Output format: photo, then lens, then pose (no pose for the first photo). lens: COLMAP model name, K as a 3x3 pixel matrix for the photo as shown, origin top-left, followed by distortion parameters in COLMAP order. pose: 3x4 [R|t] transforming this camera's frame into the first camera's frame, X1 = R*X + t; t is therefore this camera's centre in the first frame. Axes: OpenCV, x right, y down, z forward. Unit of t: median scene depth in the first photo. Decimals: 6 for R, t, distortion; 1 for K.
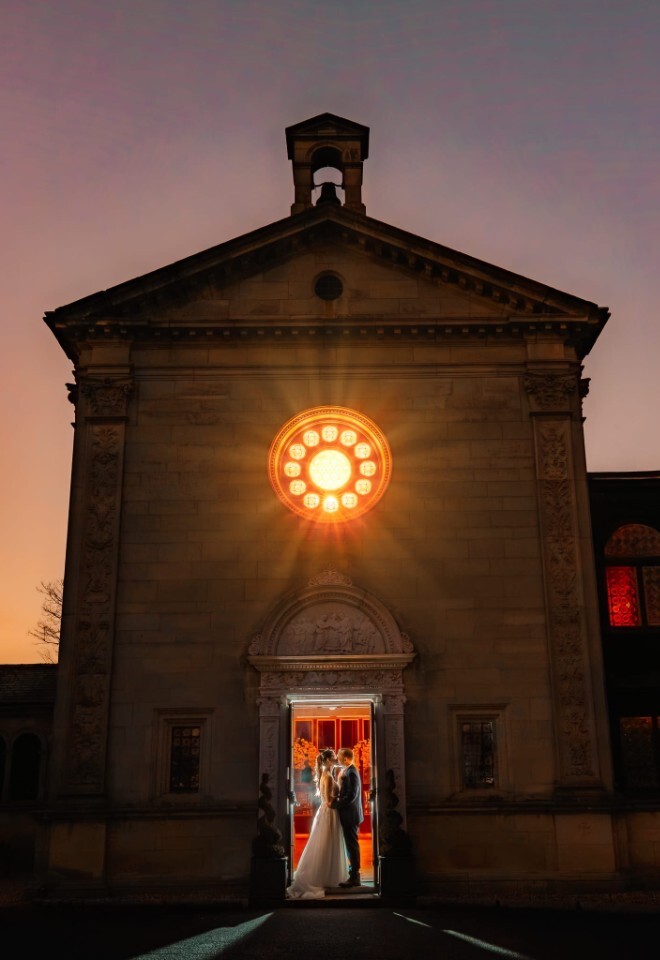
lens RADIAL K [[1032.7, 0, 330.0], [0, 1032.7, 480.0], [0, 0, 1]] dist [0.040309, 0.012060]
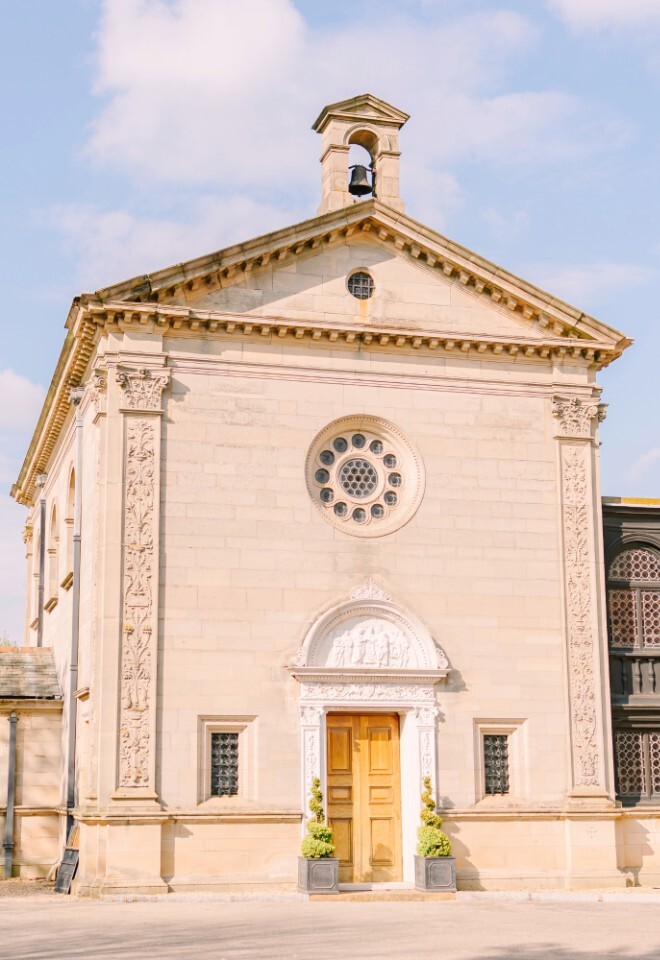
lens RADIAL K [[1749.3, 0, 330.0], [0, 1749.3, 480.0], [0, 0, 1]] dist [0.078300, 0.106661]
pose [[0.957339, 0.061272, 0.282396, -0.500107], [-0.084408, 0.993935, 0.070493, -0.124927], [-0.276364, -0.091322, 0.956704, -0.585988]]
